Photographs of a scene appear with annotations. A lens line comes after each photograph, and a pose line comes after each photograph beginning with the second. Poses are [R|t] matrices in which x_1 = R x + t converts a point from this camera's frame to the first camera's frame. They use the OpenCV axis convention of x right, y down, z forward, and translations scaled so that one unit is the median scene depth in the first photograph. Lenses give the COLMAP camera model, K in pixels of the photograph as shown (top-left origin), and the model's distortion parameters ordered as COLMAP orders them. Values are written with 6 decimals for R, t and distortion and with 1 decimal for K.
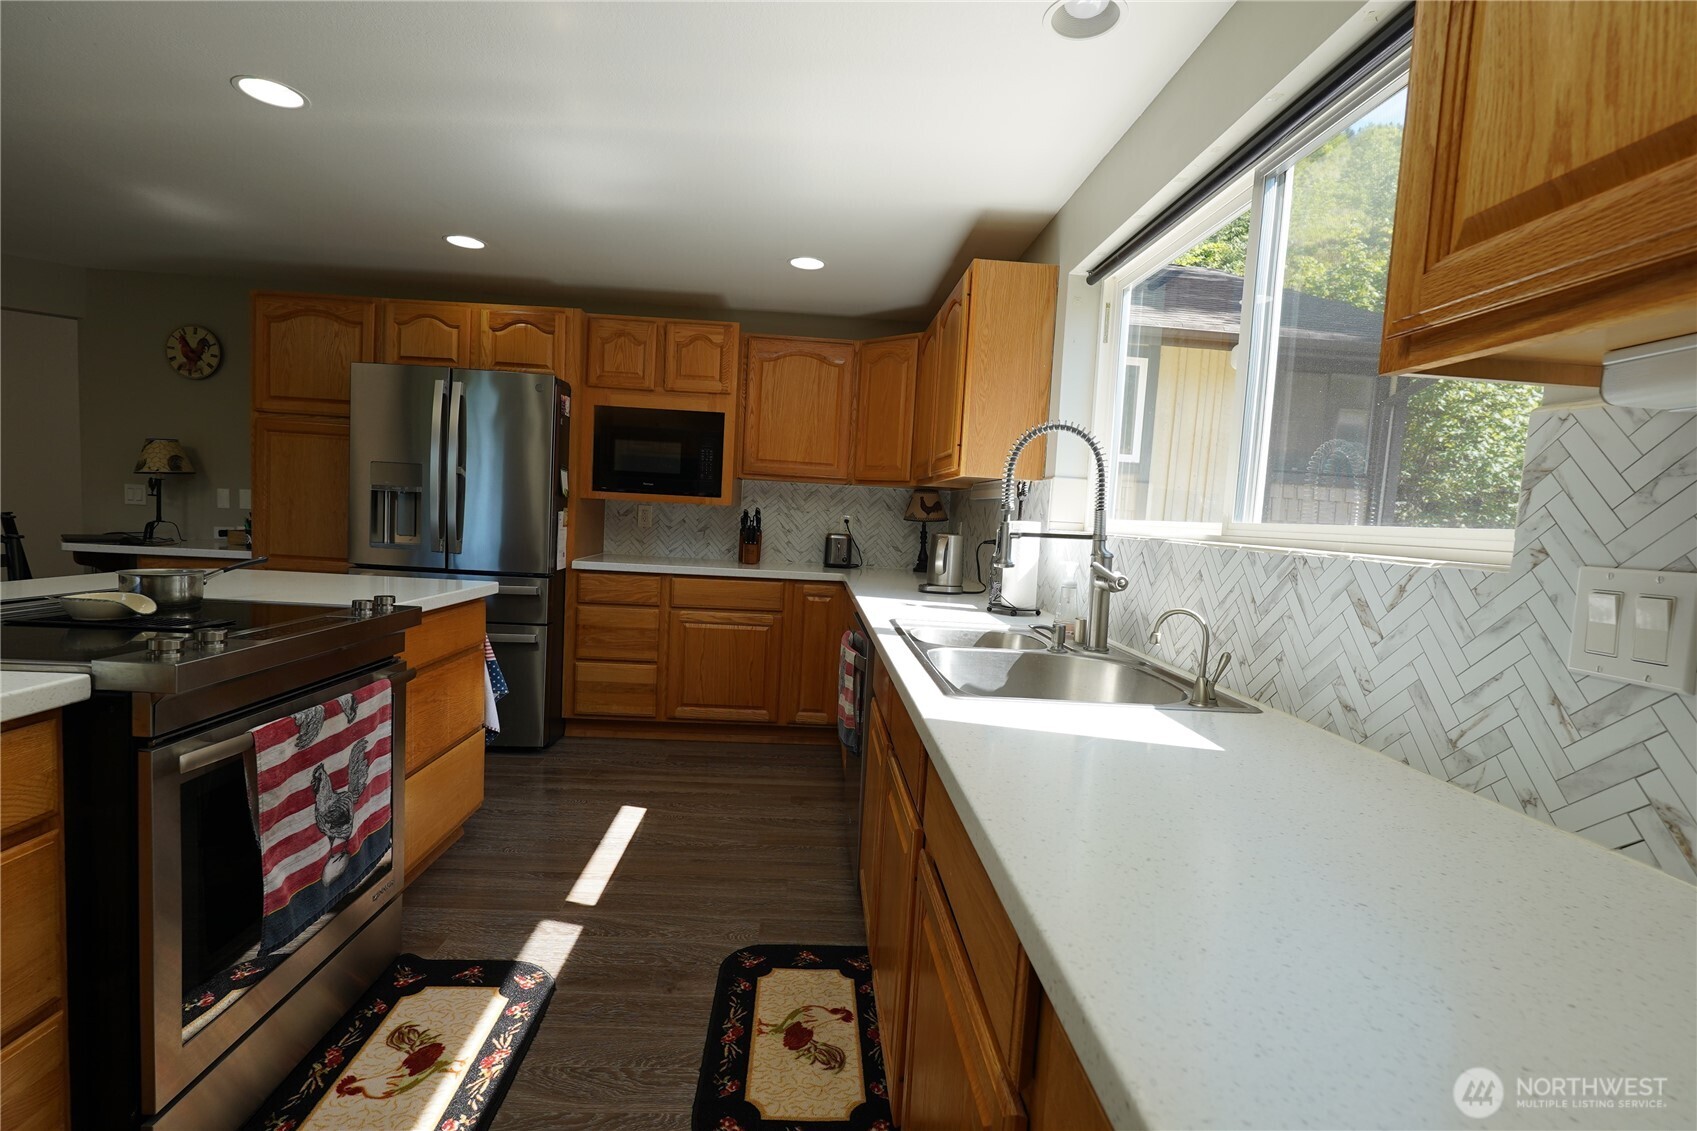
lens RADIAL K [[779.9, 0, 845.3], [0, 779.9, 569.3], [0, 0, 1]] dist [-0.011901, 0.001408]
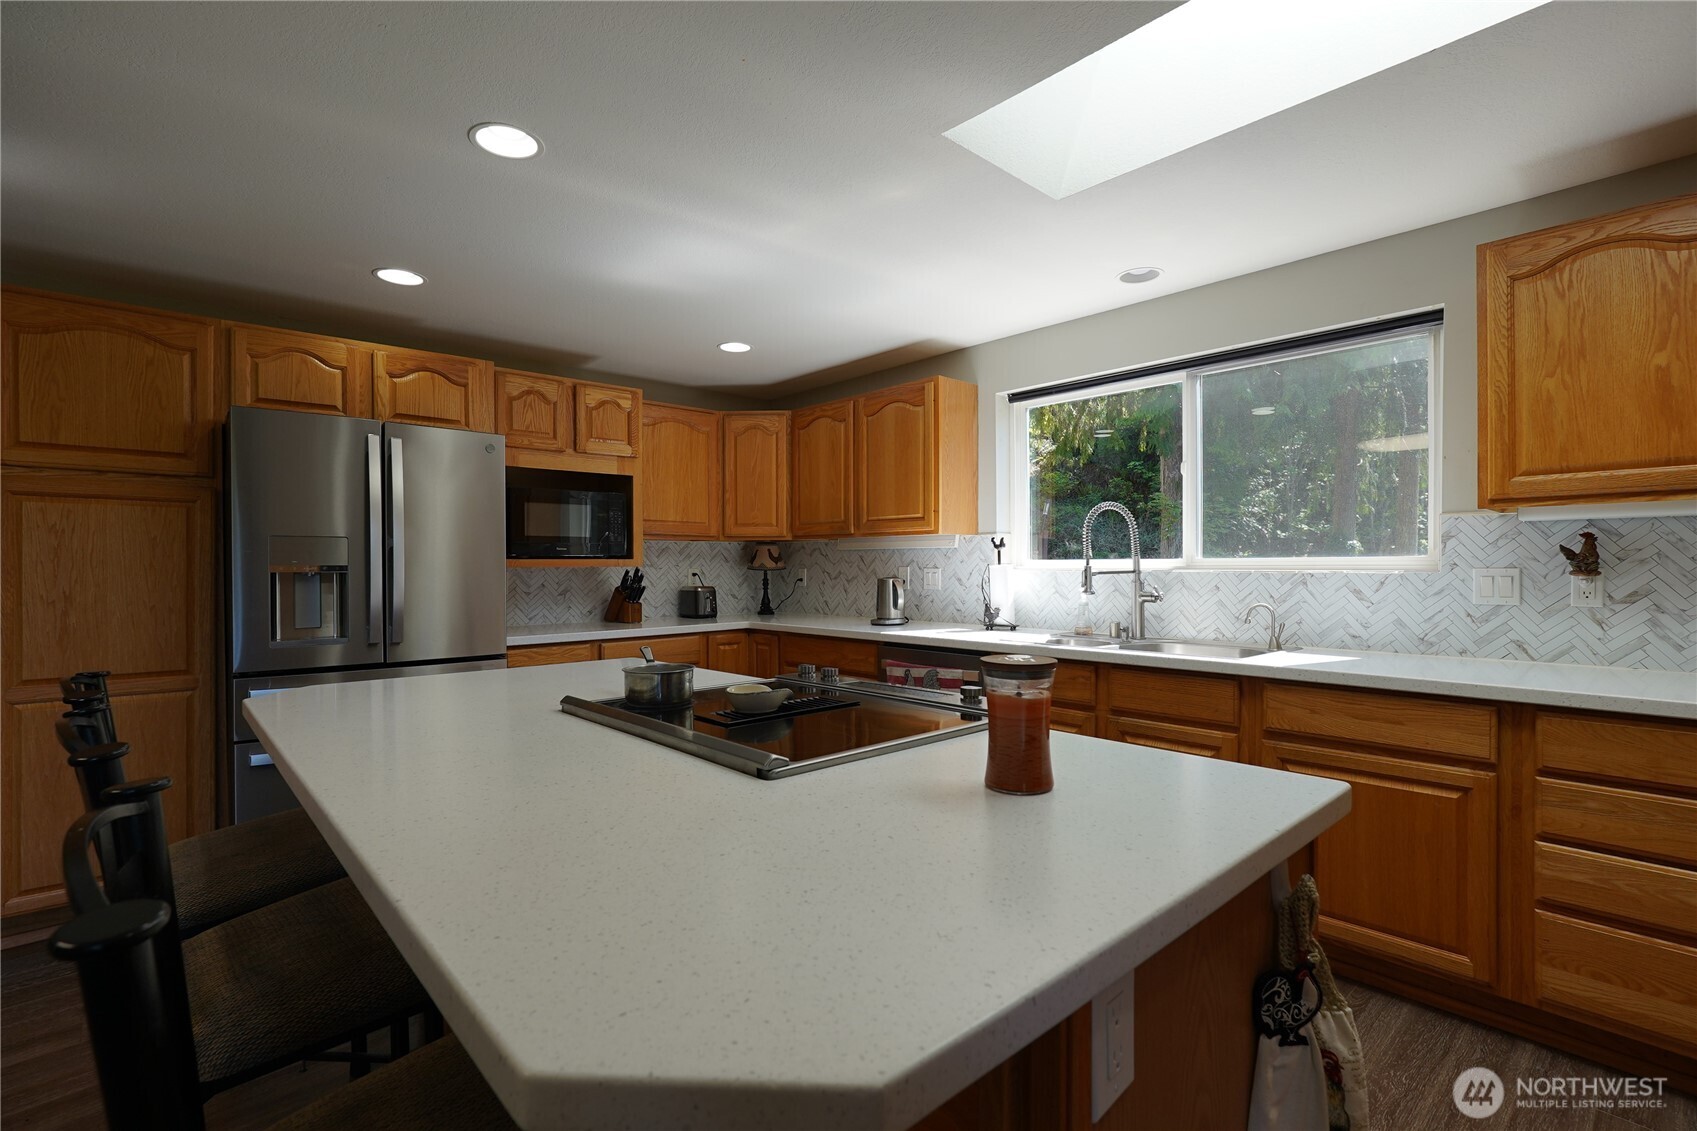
lens RADIAL K [[779.9, 0, 846.8], [0, 779.9, 565.4], [0, 0, 1]] dist [-0.011901, 0.001408]
pose [[0.768097, -0.058025, 0.637700, -0.658429], [0.092380, 0.995509, -0.020687, -0.041594], [-0.633635, 0.074800, 0.770007, 0.054123]]
